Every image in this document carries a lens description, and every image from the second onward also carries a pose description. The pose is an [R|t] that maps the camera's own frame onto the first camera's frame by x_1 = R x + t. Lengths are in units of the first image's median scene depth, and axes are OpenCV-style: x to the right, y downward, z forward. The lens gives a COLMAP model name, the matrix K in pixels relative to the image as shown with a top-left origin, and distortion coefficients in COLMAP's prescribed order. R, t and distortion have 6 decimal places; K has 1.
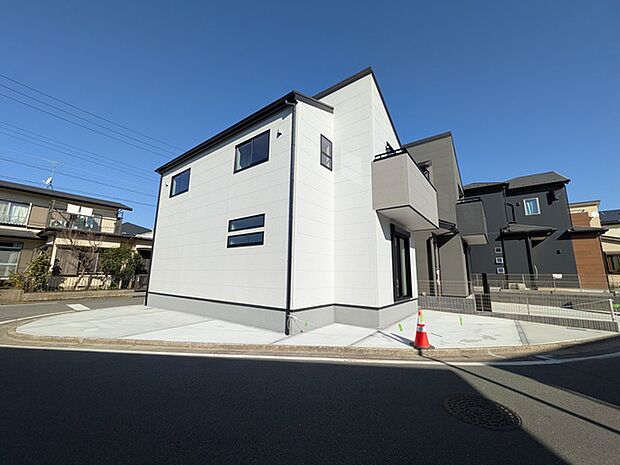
lens RADIAL K [[247.3, 0, 309.2], [0, 247.3, 229.6], [0, 0, 1]] dist [-0.001418, -0.000075]
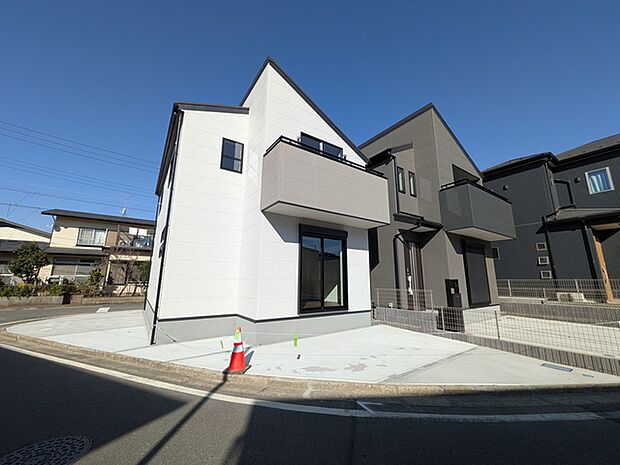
lens RADIAL K [[247.3, 0, 309.2], [0, 247.3, 229.6], [0, 0, 1]] dist [-0.001418, -0.000075]
pose [[0.949270, -0.072007, -0.306108, 0.362595], [0.063657, 0.997279, -0.037187, 0.018097], [0.307952, 0.015815, 0.951270, 0.103569]]
